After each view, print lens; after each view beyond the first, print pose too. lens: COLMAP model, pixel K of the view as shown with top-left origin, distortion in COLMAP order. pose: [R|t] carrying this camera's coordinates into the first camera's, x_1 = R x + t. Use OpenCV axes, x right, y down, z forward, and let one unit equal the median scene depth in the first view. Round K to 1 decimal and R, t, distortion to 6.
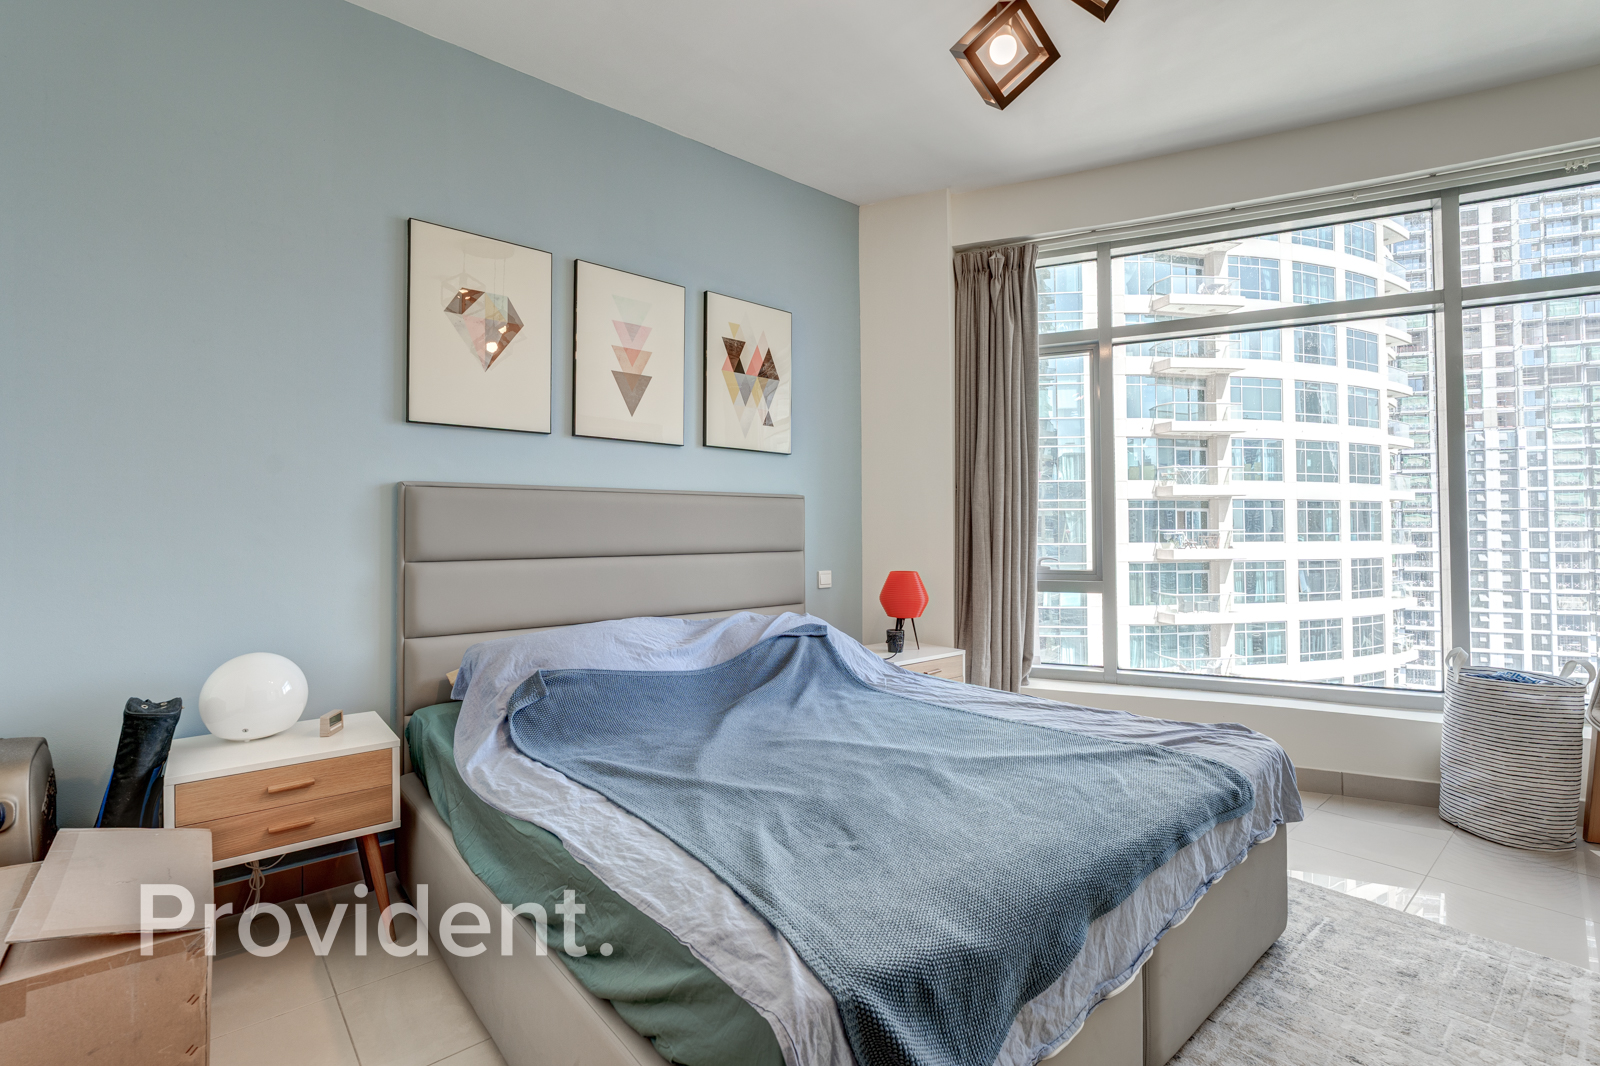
lens RADIAL K [[720.6, 0, 805.2], [0, 720.6, 518.4], [0, 0, 1]] dist [0.001983, 0.000603]
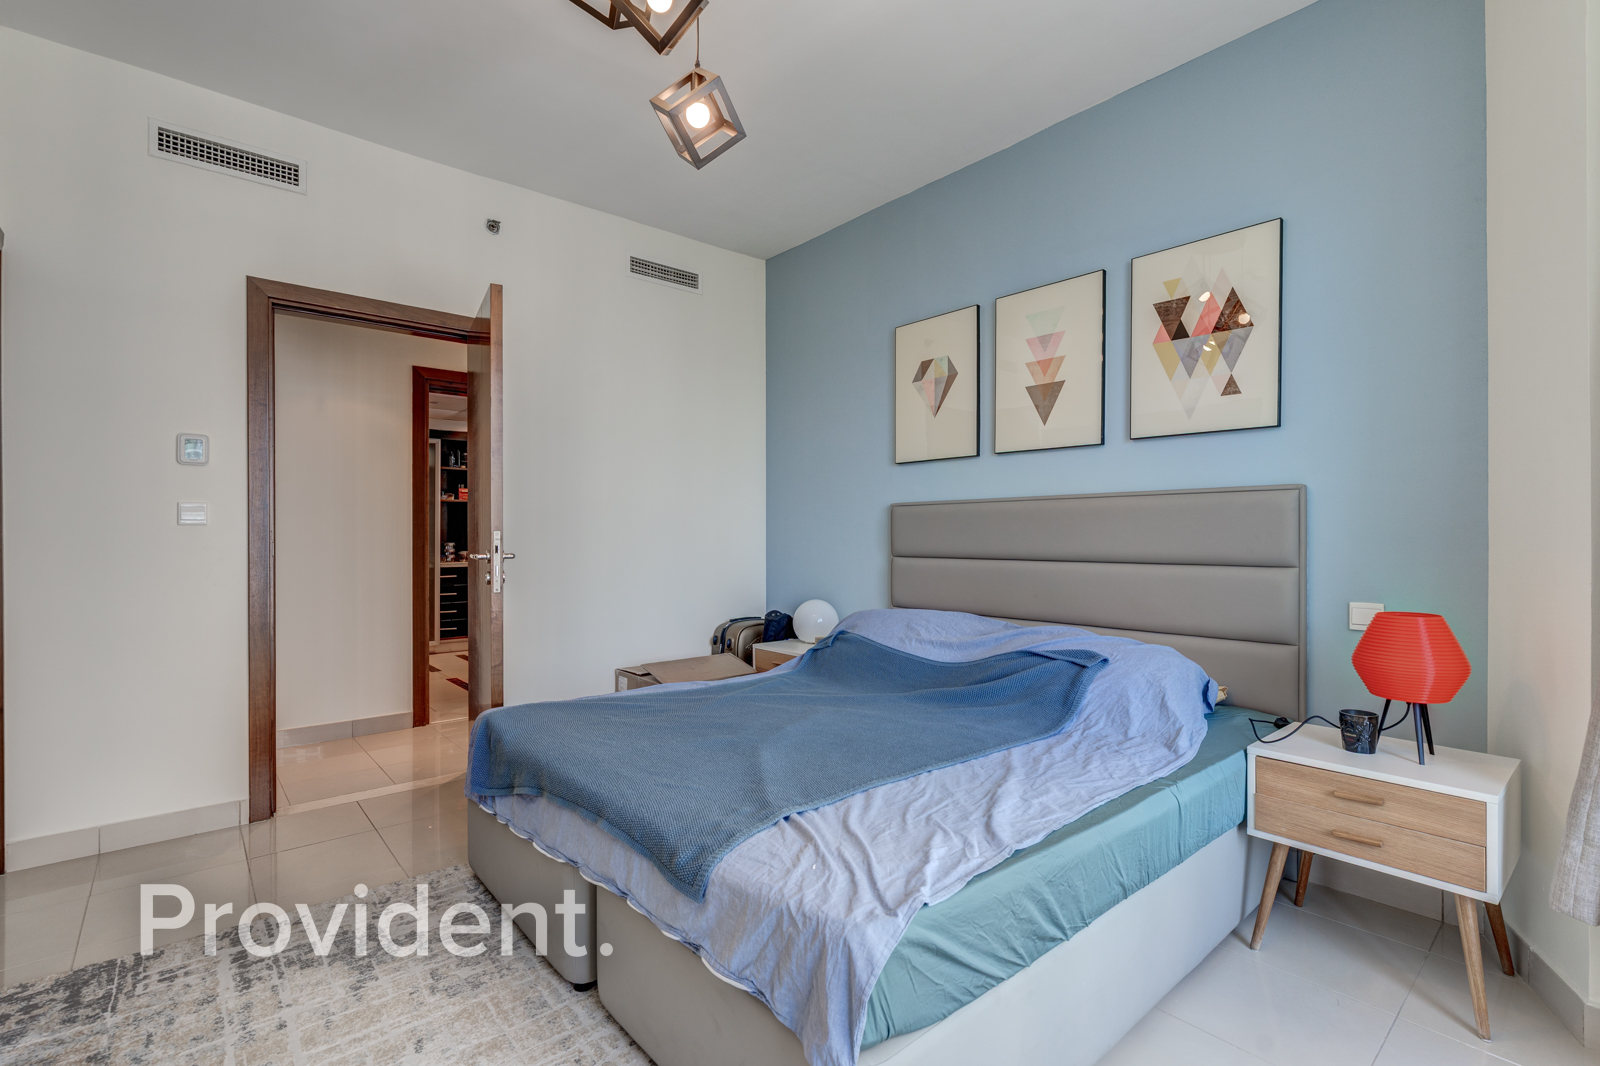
lens RADIAL K [[720.6, 0, 792.1], [0, 720.6, 538.5], [0, 0, 1]] dist [0.001983, 0.000603]
pose [[-0.002638, 0.010853, -0.999938, 0.376910], [0.014370, 0.999838, 0.010814, 0.001810], [0.999893, -0.014340, -0.002793, 0.304277]]
